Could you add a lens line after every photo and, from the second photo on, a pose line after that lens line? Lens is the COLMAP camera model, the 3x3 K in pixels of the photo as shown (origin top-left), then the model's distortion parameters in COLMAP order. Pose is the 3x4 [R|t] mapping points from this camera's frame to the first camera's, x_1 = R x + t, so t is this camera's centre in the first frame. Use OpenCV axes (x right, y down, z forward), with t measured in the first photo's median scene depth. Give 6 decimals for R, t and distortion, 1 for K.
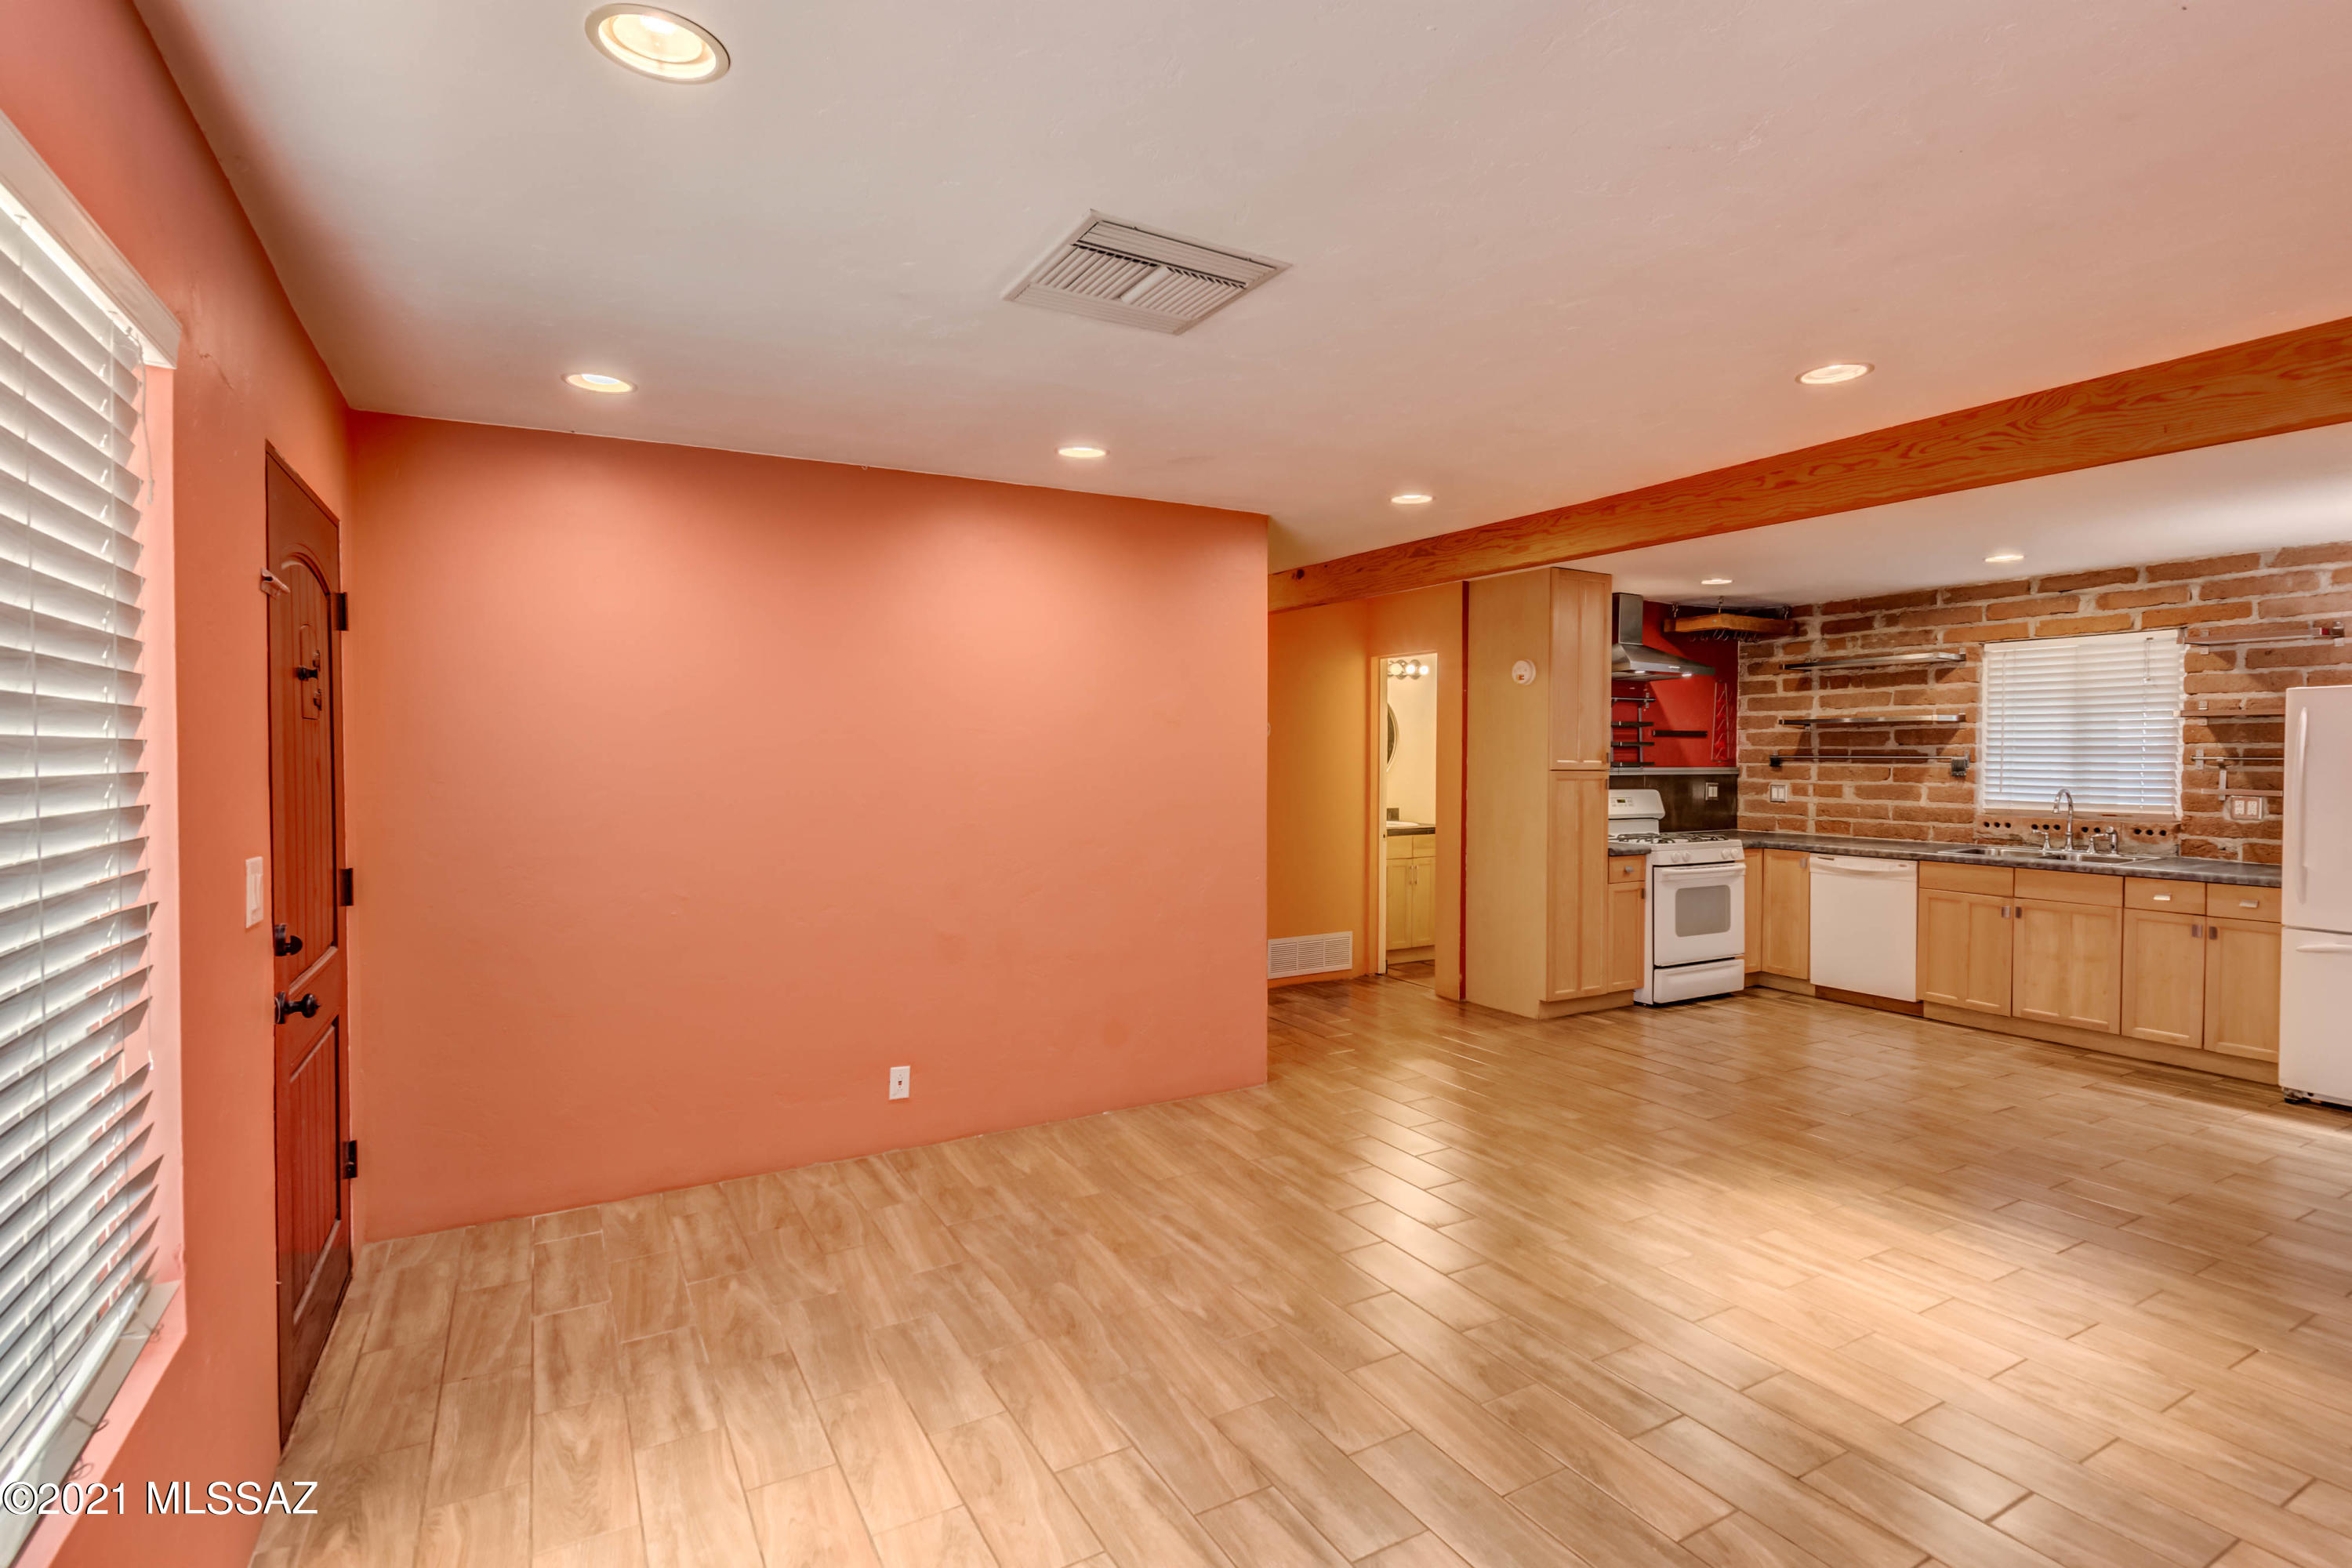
lens RADIAL K [[1132.4, 0, 1200.5], [0, 1132.4, 779.4], [0, 0, 1]] dist [-0.001076, -0.001680]
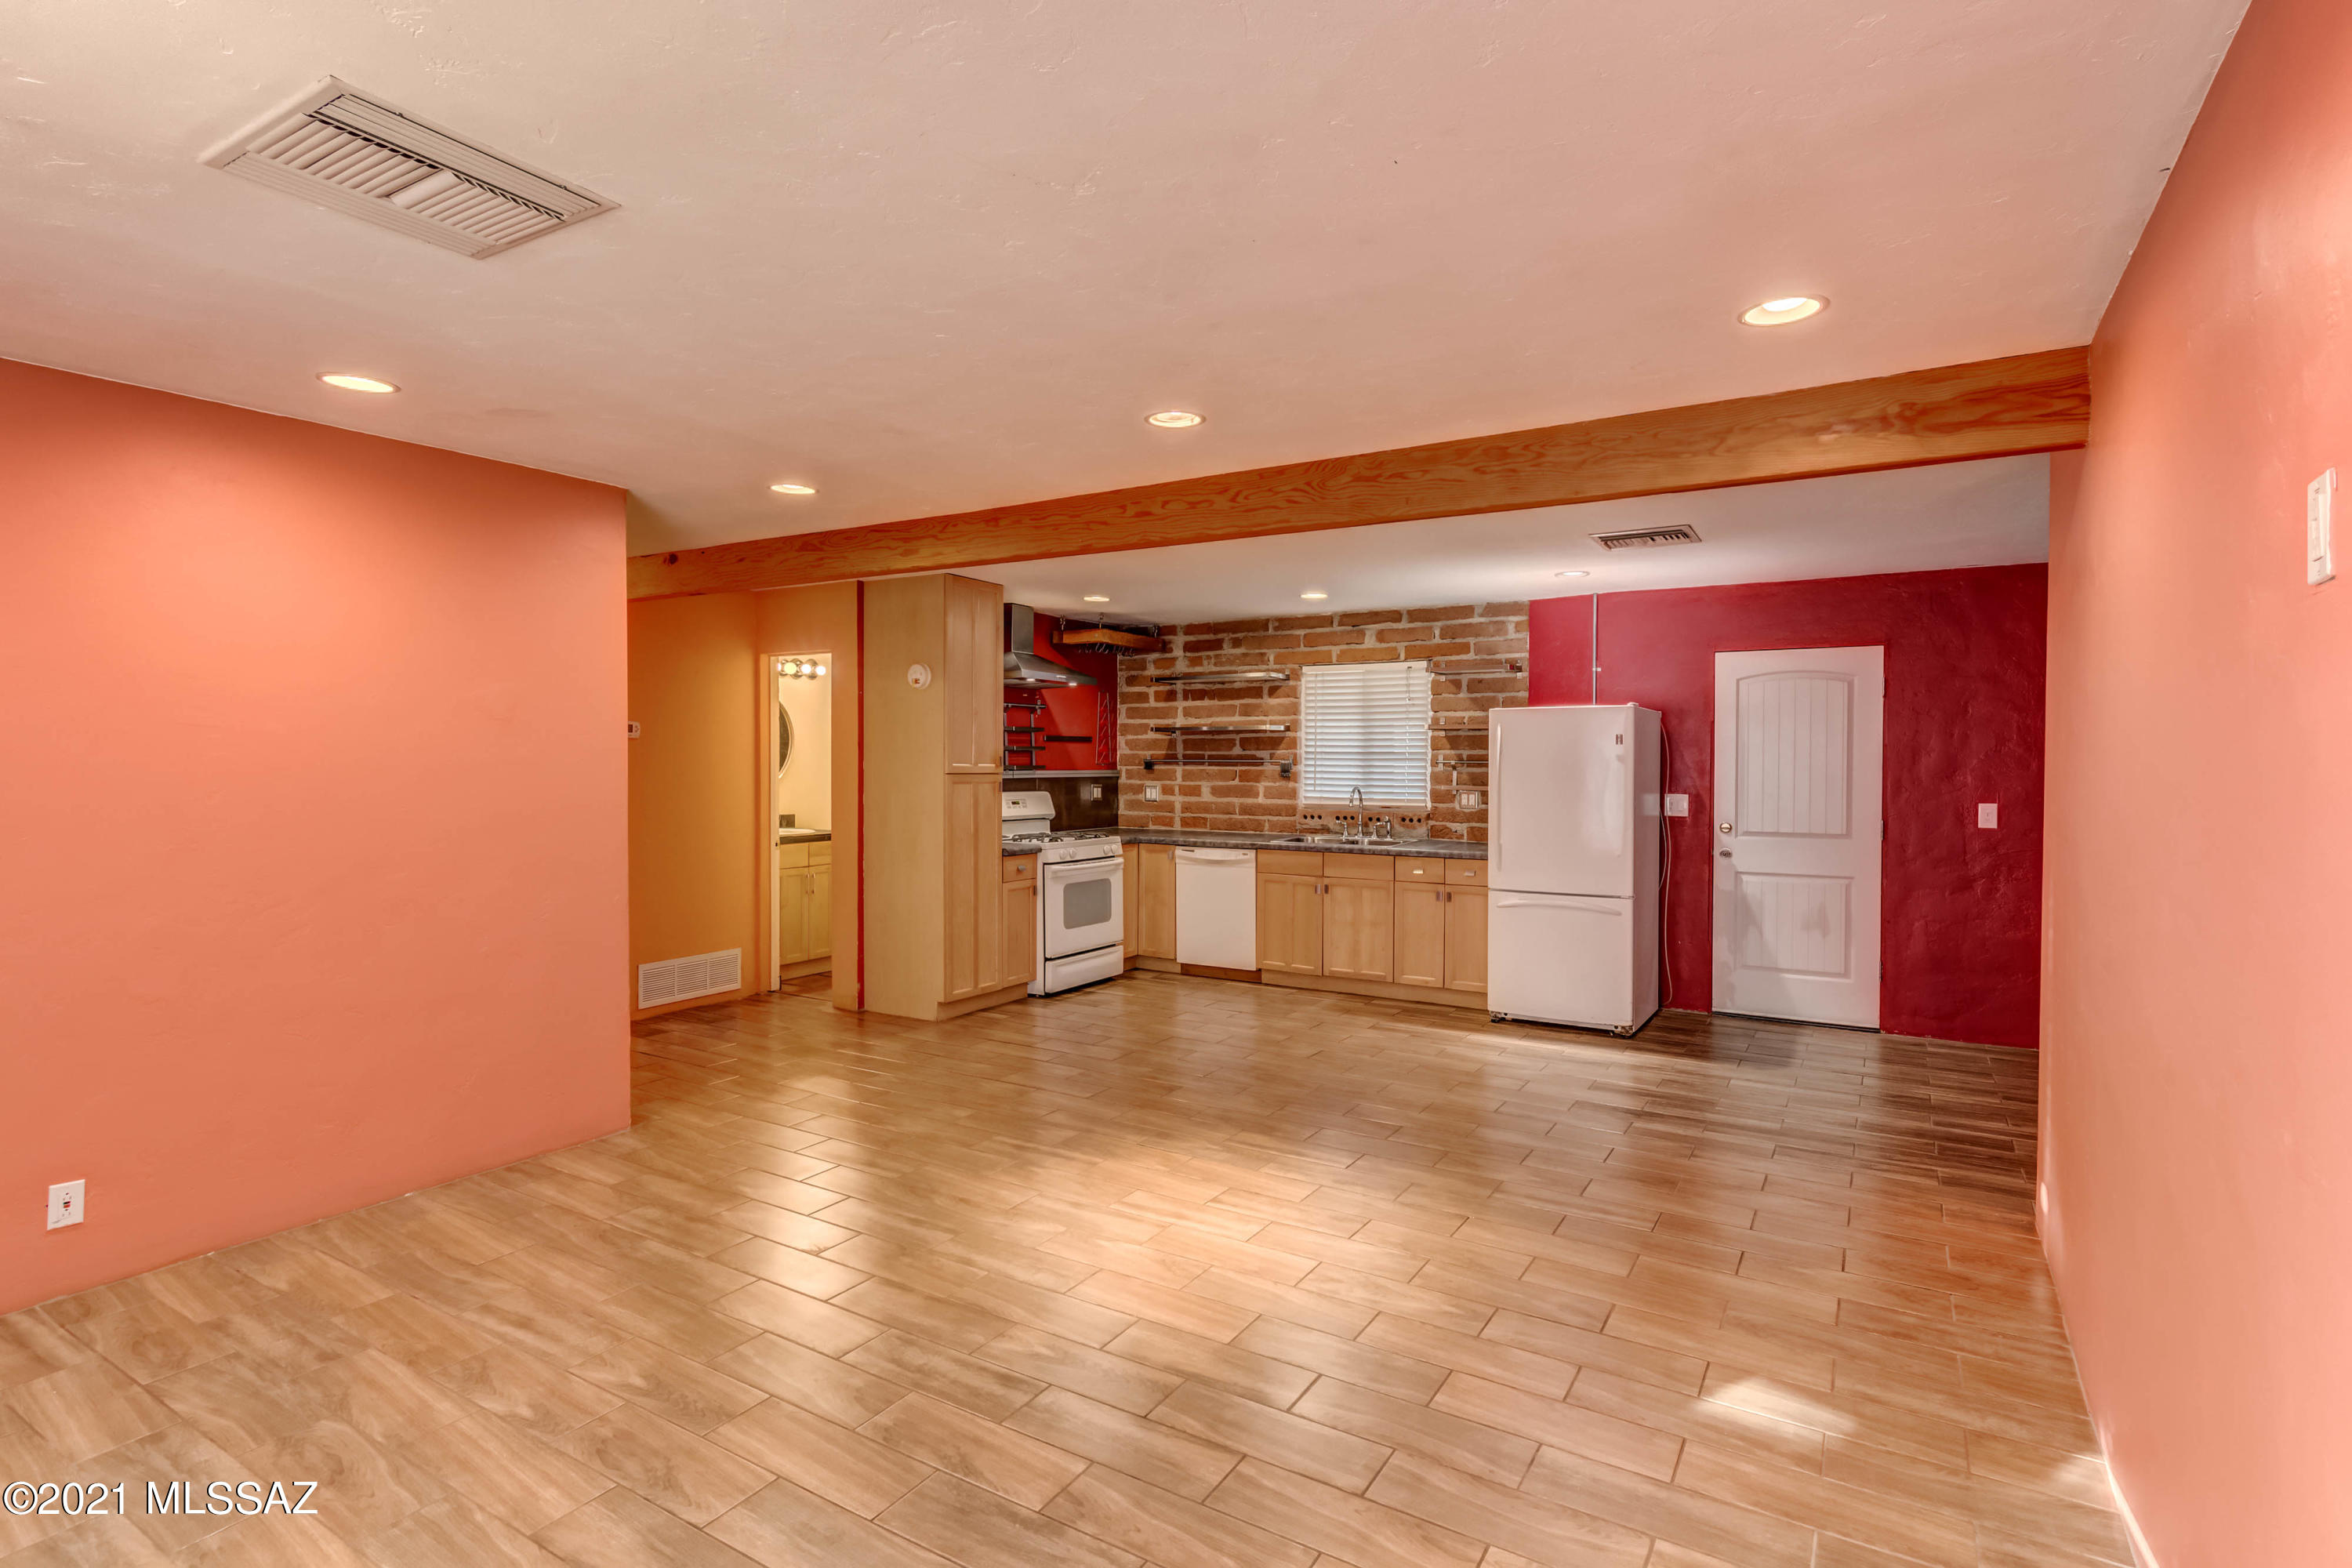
lens RADIAL K [[1132.4, 0, 1198.9], [0, 1132.4, 777.1], [0, 0, 1]] dist [-0.001076, -0.001680]
pose [[0.875673, -0.006661, 0.482858, 0.017312], [0.009210, 0.999953, -0.002909, 0.000067], [-0.482816, 0.006994, 0.875694, 0.002760]]
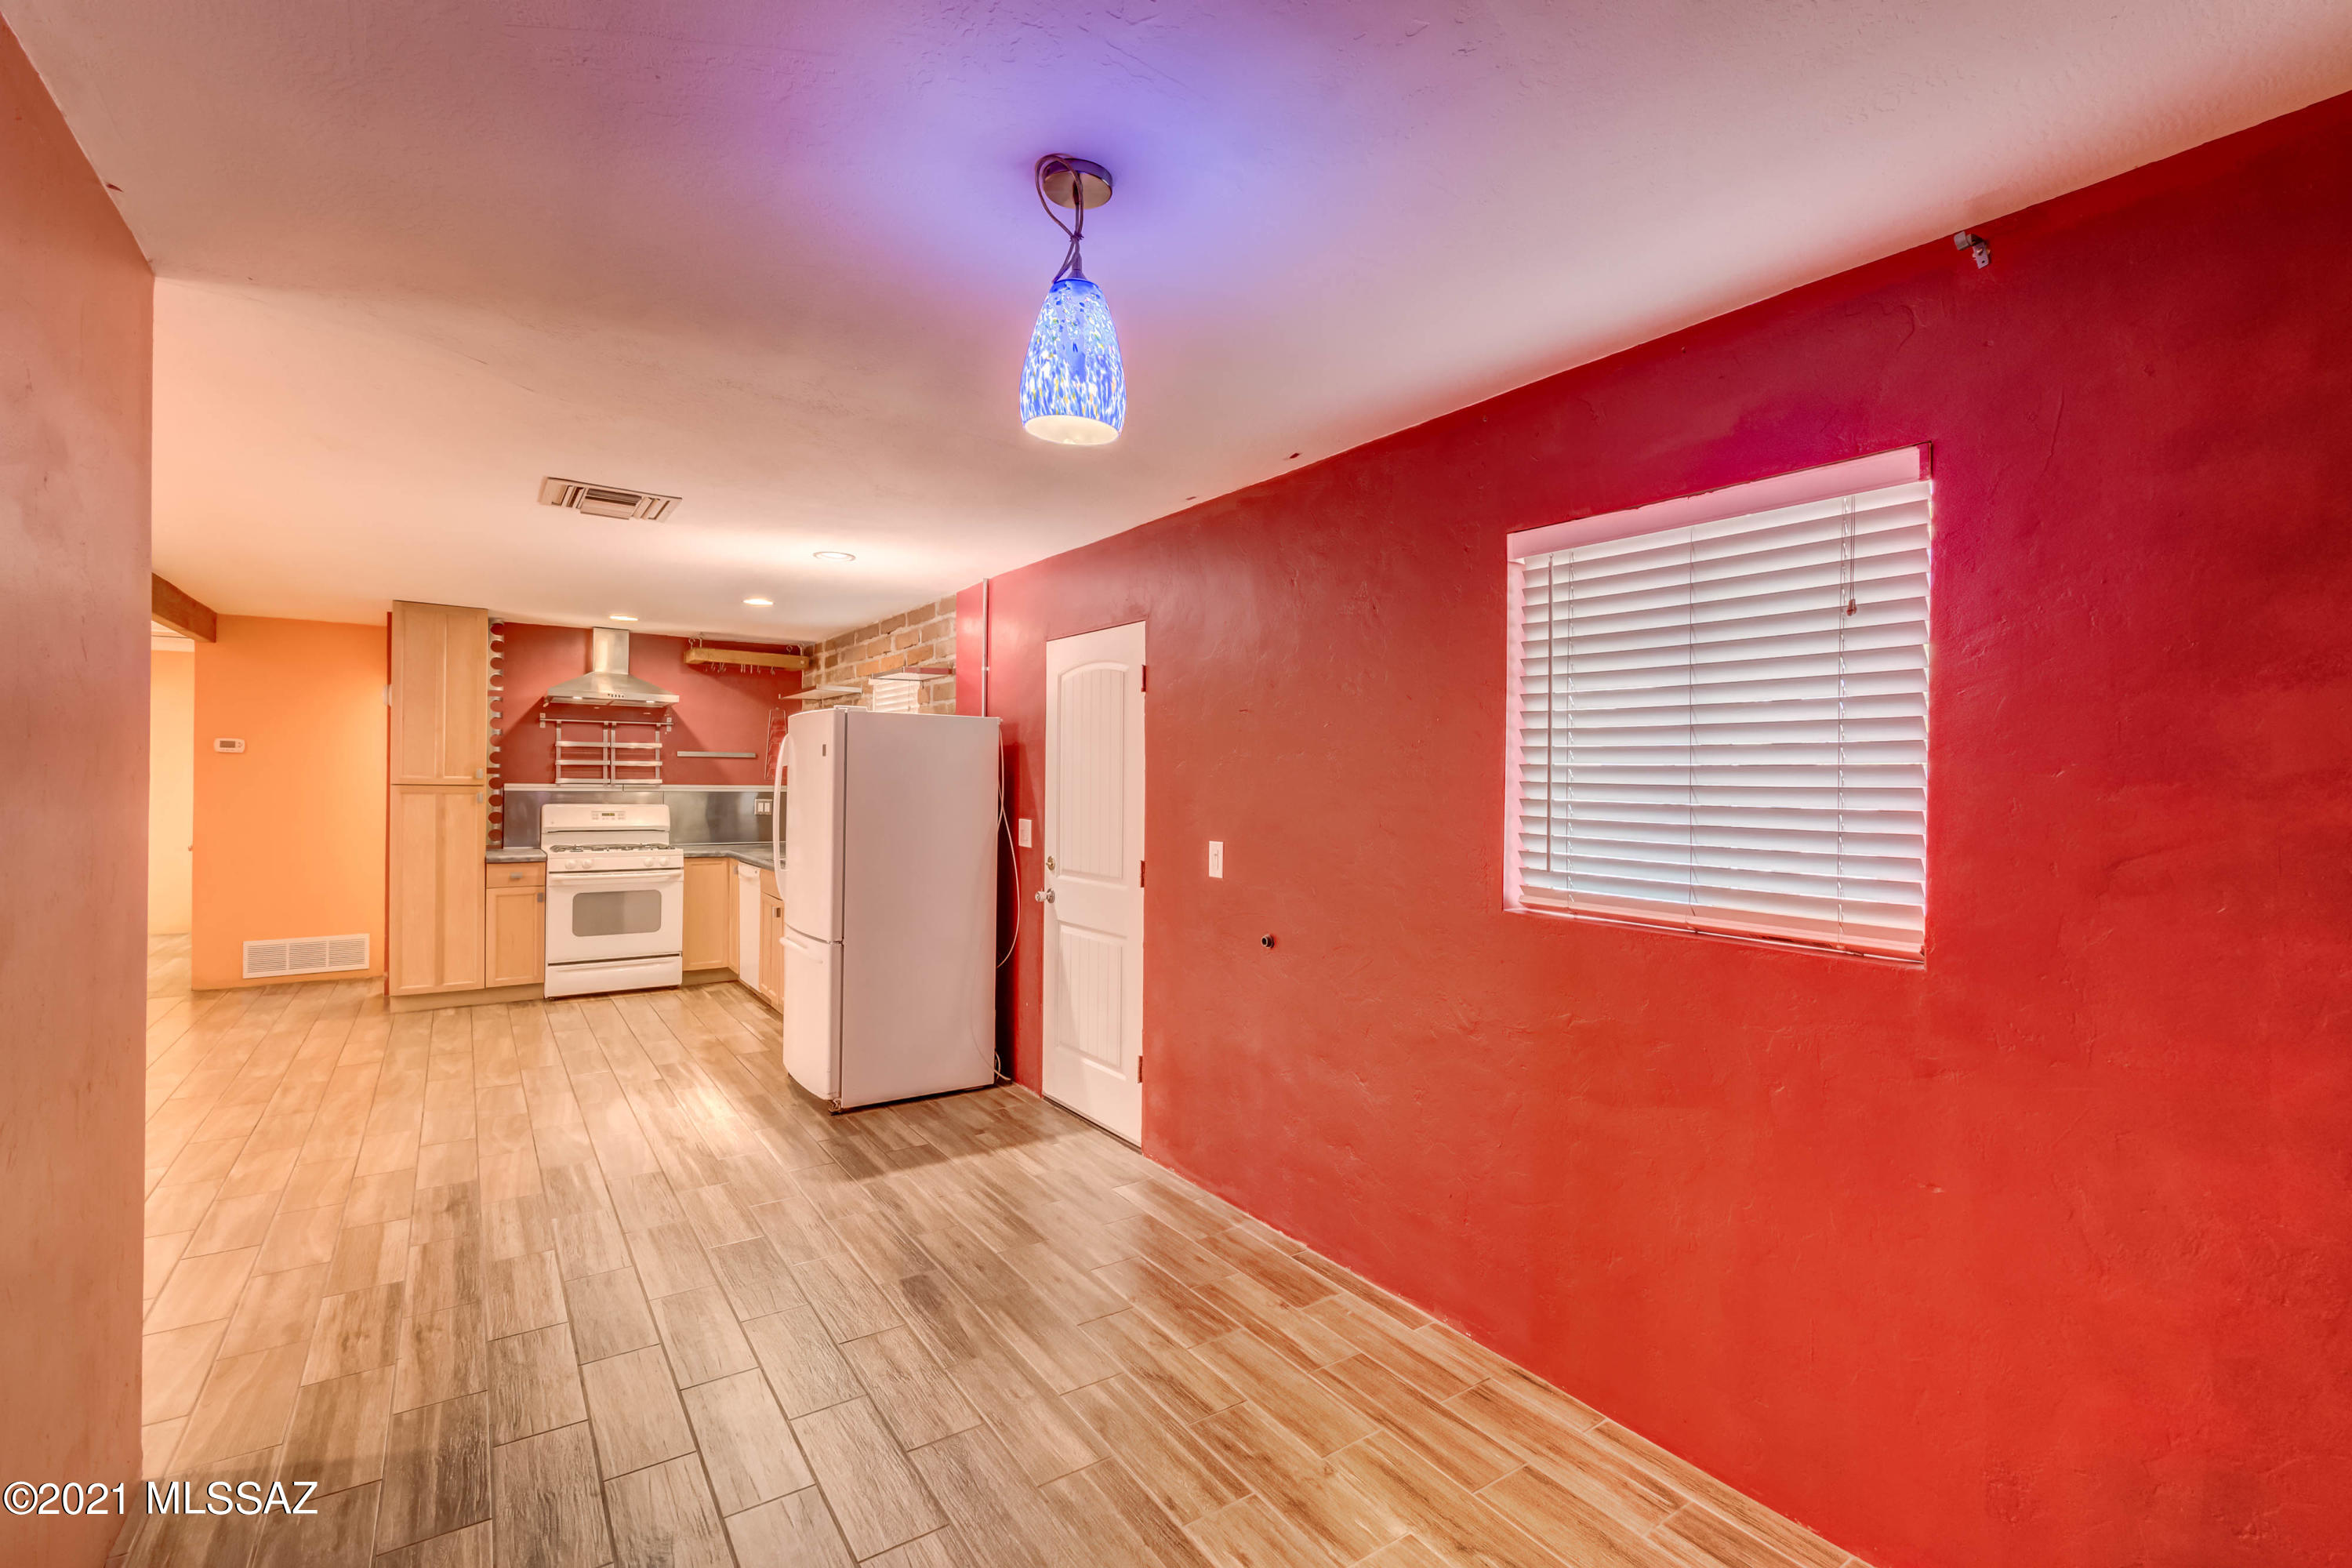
lens RADIAL K [[1039.2, 0, 1201.4], [0, 1039.2, 780.0], [0, 0, 1]] dist [-0.000098, 0.000523]
pose [[0.995033, 0.010603, 0.098980, 0.976539], [-0.008541, 0.999738, -0.021238, 0.002623], [-0.099179, 0.020287, 0.994863, -0.078493]]
